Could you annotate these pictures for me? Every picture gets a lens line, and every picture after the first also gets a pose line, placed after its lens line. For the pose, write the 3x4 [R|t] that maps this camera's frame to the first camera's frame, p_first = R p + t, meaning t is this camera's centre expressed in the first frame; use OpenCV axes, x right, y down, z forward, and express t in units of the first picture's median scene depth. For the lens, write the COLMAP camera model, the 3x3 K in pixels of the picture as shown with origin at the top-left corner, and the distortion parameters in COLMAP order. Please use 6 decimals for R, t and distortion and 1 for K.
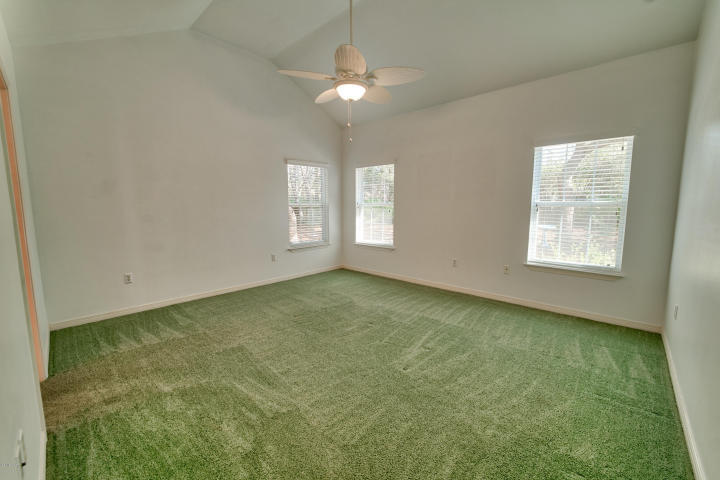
lens RADIAL K [[292.4, 0, 355.5], [0, 292.4, 239.3], [0, 0, 1]] dist [-0.014016, -0.000682]
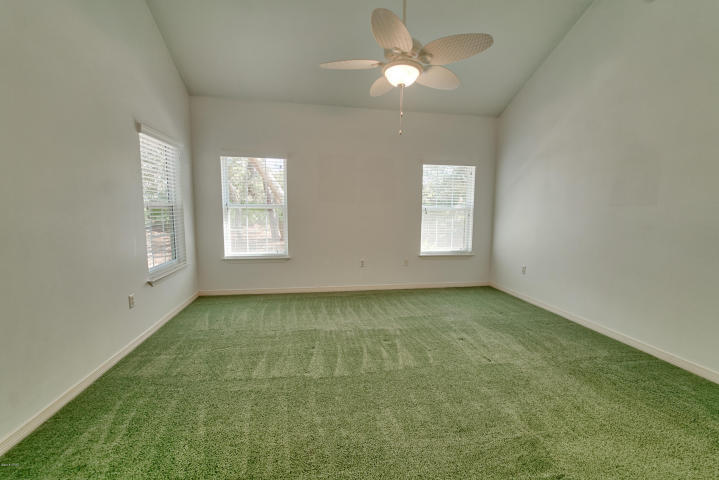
lens RADIAL K [[292.0, 0, 355.0], [0, 292.0, 239.3], [0, 0, 1]] dist [-0.014016, -0.000682]
pose [[0.602216, -0.074949, 0.794807, -0.447276], [0.079900, 0.996243, 0.033405, -0.037655], [-0.794325, 0.043388, 0.605942, 0.339539]]
